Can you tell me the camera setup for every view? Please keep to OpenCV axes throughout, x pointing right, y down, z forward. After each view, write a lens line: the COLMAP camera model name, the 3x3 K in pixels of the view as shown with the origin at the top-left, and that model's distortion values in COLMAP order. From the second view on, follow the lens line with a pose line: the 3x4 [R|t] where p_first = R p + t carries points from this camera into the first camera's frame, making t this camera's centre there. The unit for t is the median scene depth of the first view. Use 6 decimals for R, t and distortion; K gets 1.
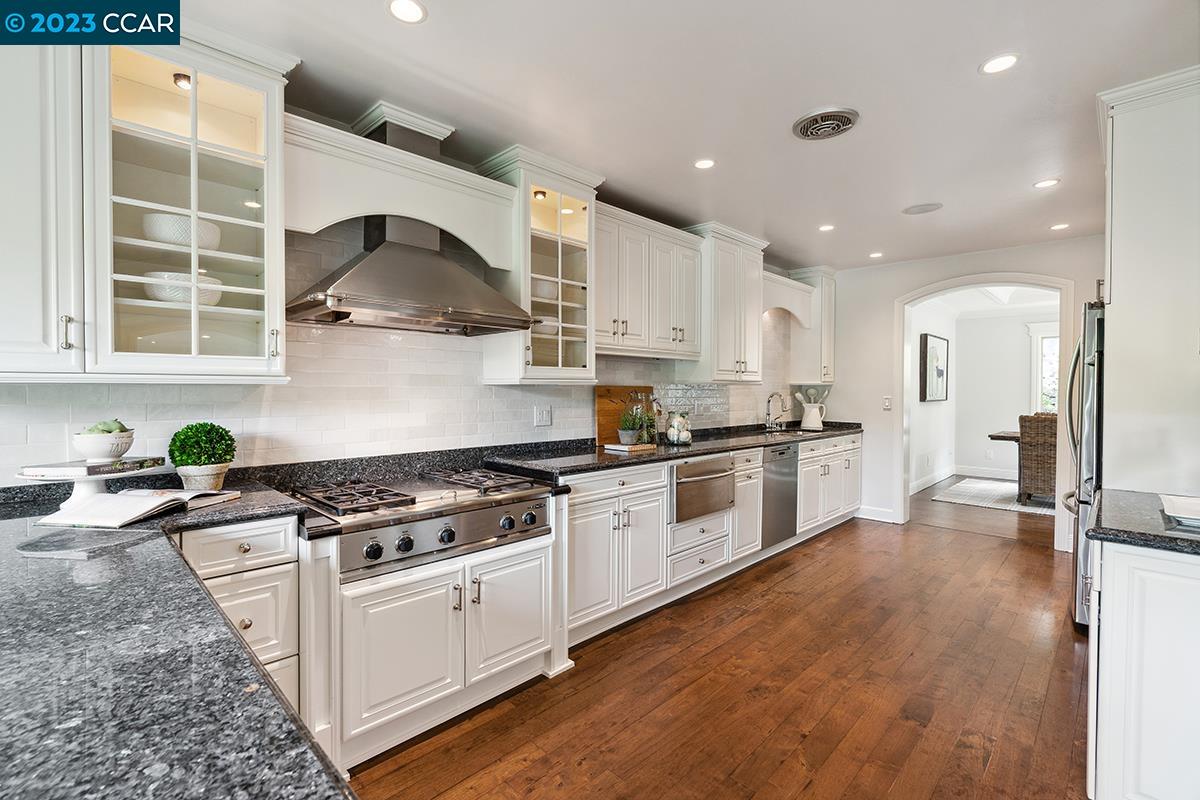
lens RADIAL K [[538.4, 0, 598.4], [0, 538.4, 399.7], [0, 0, 1]] dist [-0.009608, 0.001401]
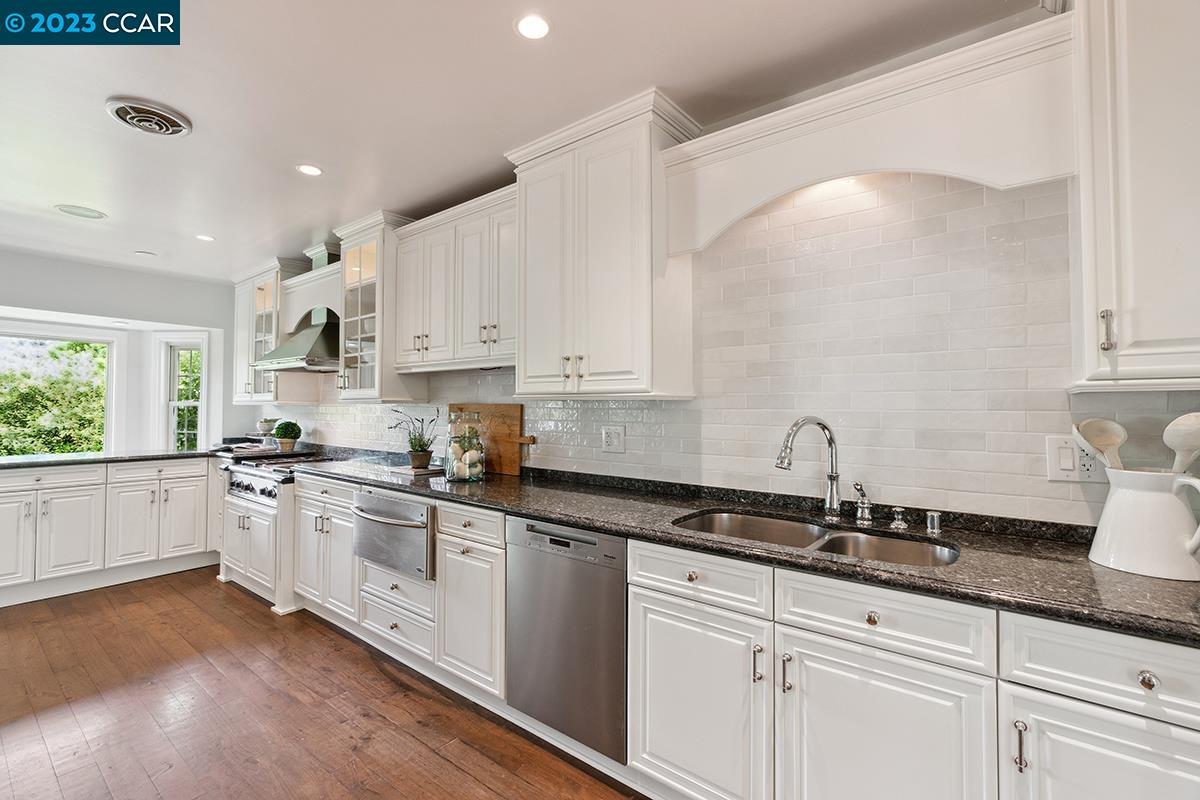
lens RADIAL K [[538.4, 0, 611.1], [0, 538.4, 399.8], [0, 0, 1]] dist [-0.009608, 0.001401]
pose [[0.107788, -0.006839, -0.994150, 1.622370], [-0.014985, 0.999852, -0.008503, -0.047877], [0.994061, 0.015814, 0.107669, 1.968868]]
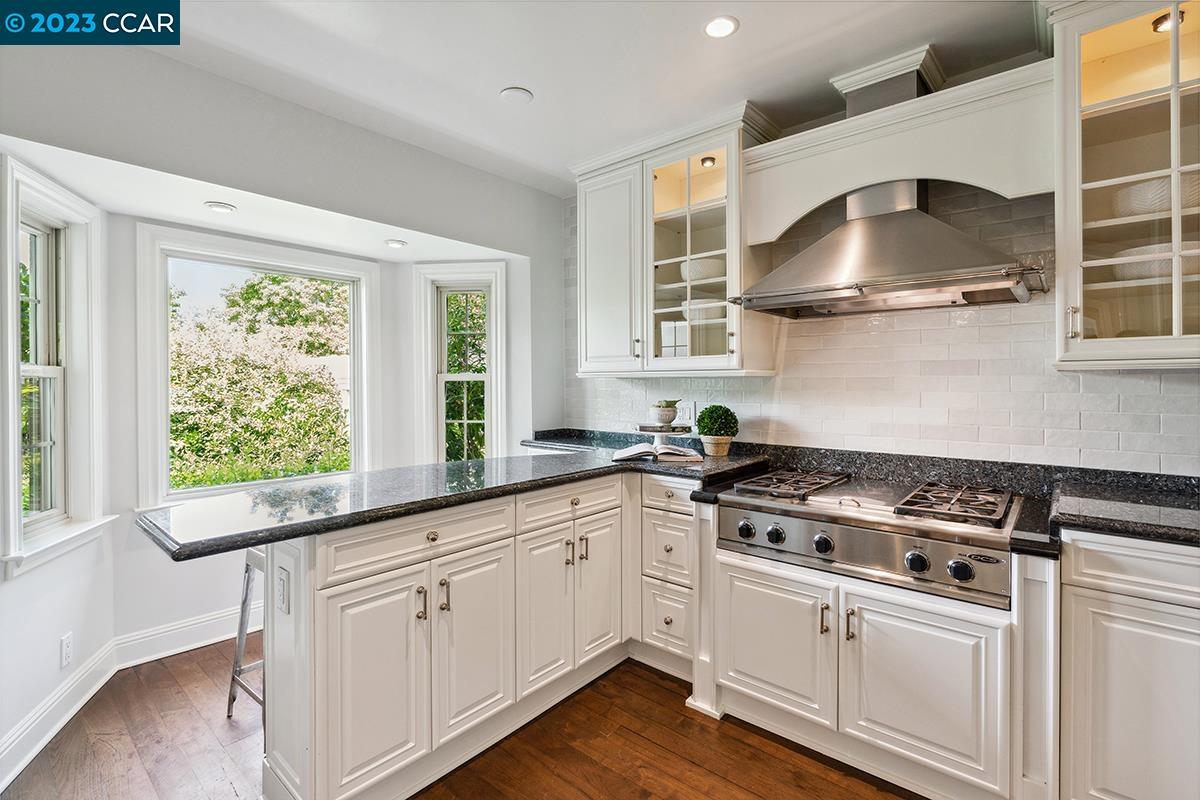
lens RADIAL K [[538.4, 0, 605.3], [0, 538.4, 388.4], [0, 0, 1]] dist [-0.009608, 0.001401]
pose [[0.078673, 0.013586, -0.996808, 0.553230], [-0.010499, 0.999863, 0.012799, -0.012684], [0.996845, 0.009459, 0.078805, 0.552664]]
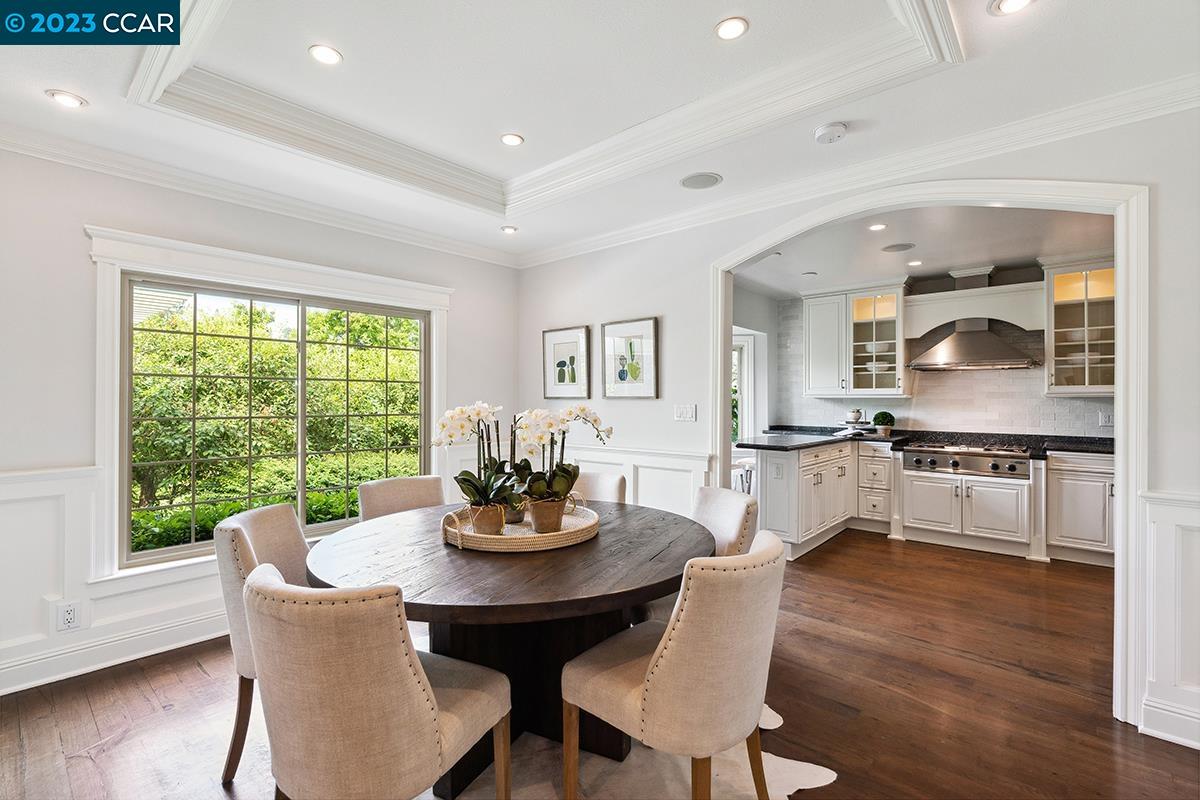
lens RADIAL K [[538.4, 0, 592.7], [0, 538.4, 400.4], [0, 0, 1]] dist [-0.009608, 0.001401]
pose [[0.073204, -0.000869, -0.997317, 1.831274], [-0.020798, 0.999781, -0.002398, 0.021133], [0.997100, 0.020918, 0.073170, -0.693515]]
